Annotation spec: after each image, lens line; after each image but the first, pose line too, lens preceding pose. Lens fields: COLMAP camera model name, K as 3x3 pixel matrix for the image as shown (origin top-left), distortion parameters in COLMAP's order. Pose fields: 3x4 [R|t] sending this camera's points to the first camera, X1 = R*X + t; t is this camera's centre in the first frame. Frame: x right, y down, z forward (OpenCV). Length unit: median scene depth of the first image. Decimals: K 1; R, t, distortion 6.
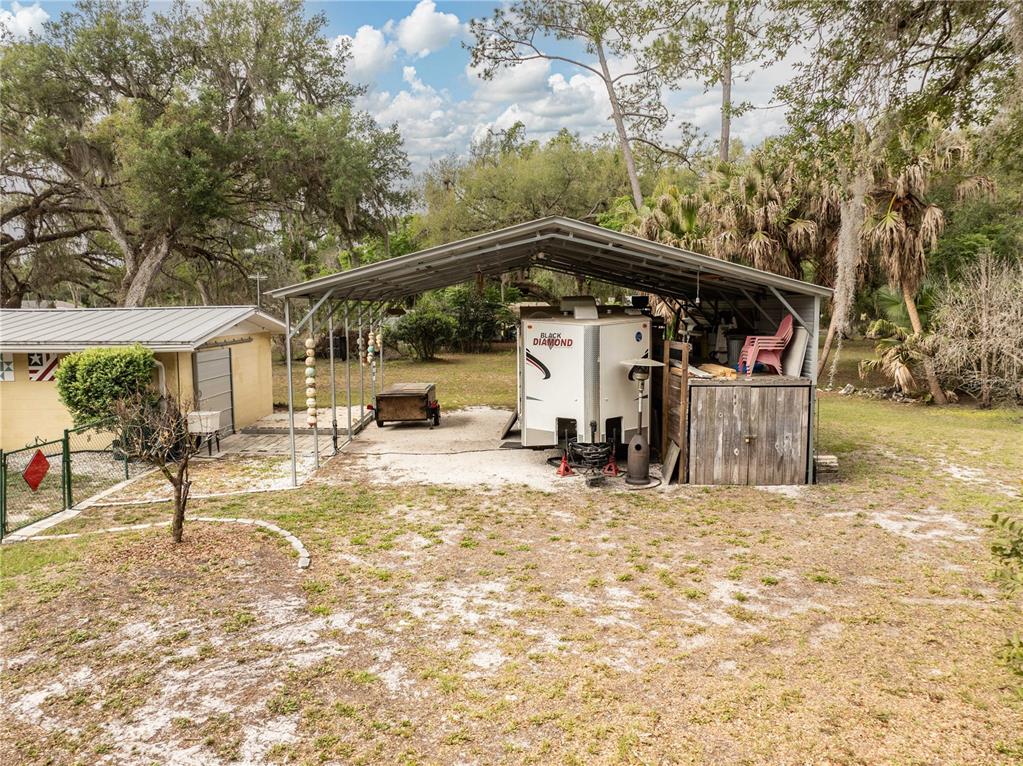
lens RADIAL K [[716.9, 0, 512.3], [0, 716.9, 381.9], [0, 0, 1]] dist [-0.036472, 0.009681]
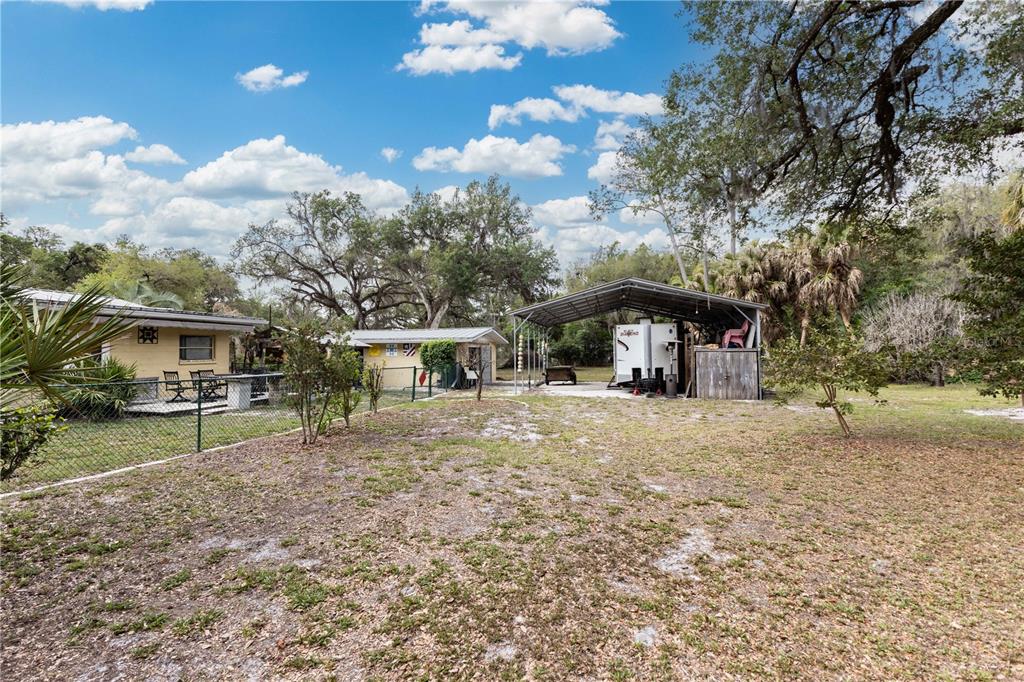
lens RADIAL K [[437.7, 0, 514.3], [0, 437.7, 340.5], [0, 0, 1]] dist [0.007800, -0.000574]
pose [[0.973885, -0.011380, -0.226756, 0.009868], [-0.019232, 0.991019, -0.132333, 0.092987], [0.226226, 0.133238, 0.964919, -0.238365]]
